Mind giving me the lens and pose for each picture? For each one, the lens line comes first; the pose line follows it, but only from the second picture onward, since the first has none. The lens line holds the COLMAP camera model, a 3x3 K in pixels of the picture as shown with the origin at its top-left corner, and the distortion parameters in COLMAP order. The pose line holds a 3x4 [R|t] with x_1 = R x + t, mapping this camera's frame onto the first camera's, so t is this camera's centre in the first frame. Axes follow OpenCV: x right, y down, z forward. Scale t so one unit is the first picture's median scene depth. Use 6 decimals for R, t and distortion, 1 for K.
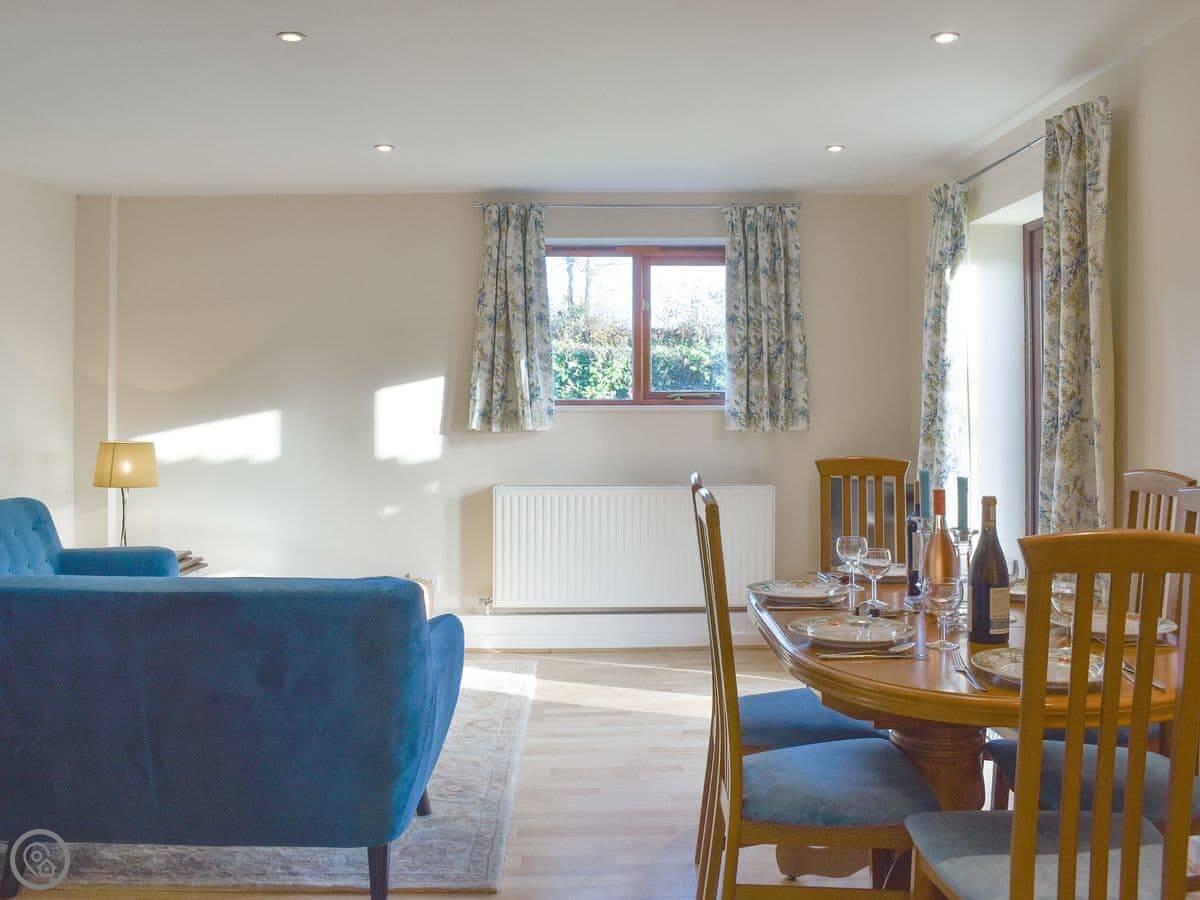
lens RADIAL K [[1048.8, 0, 599.8], [0, 1048.8, 489.3], [0, 0, 1]] dist [-0.004397, -0.138217]
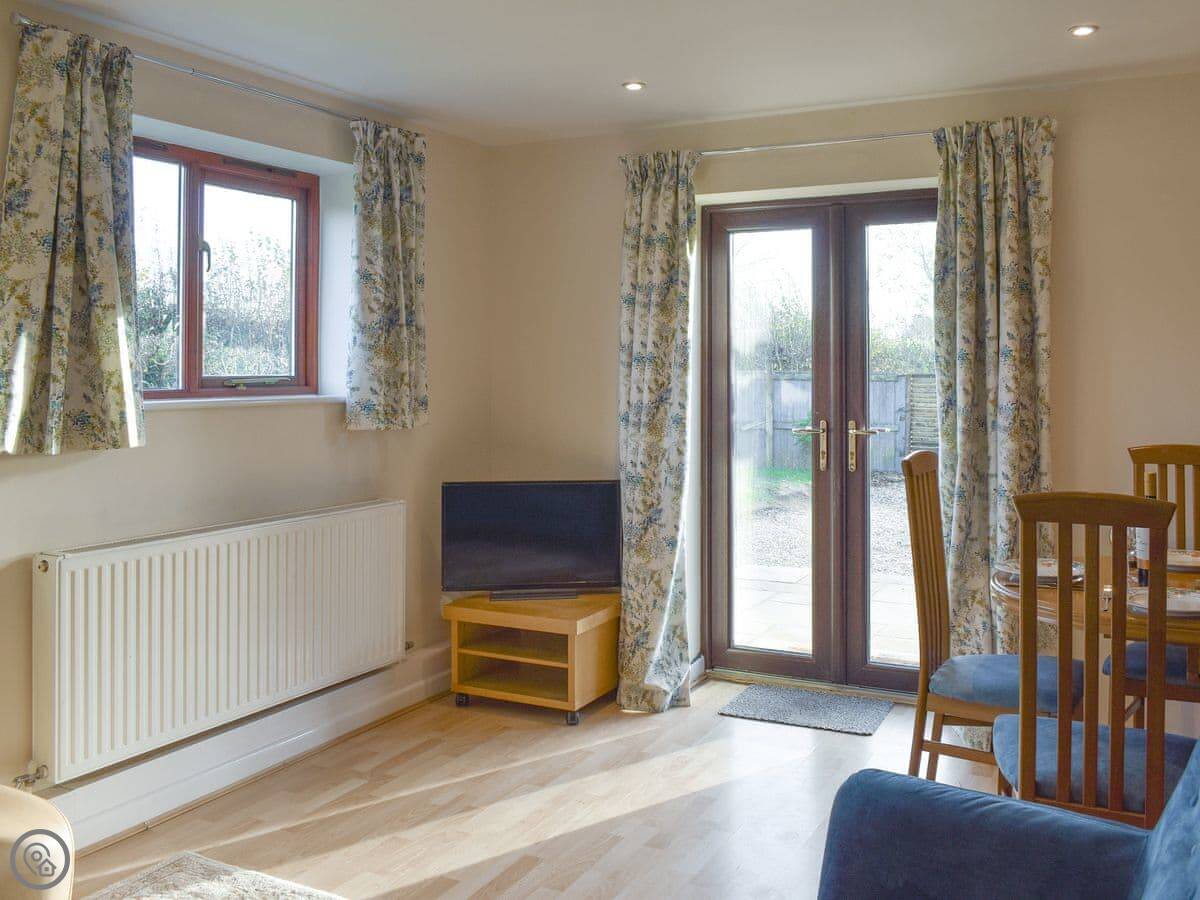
lens RADIAL K [[1070.0, 0, 600.0], [0, 1070.0, 450.0], [0, 0, 1]] dist [-0.052546, -0.006919]
pose [[0.463649, -0.063595, 0.883734, -0.453974], [0.084968, 0.996015, 0.027096, -0.048887], [-0.881936, 0.062526, 0.467205, 0.518829]]
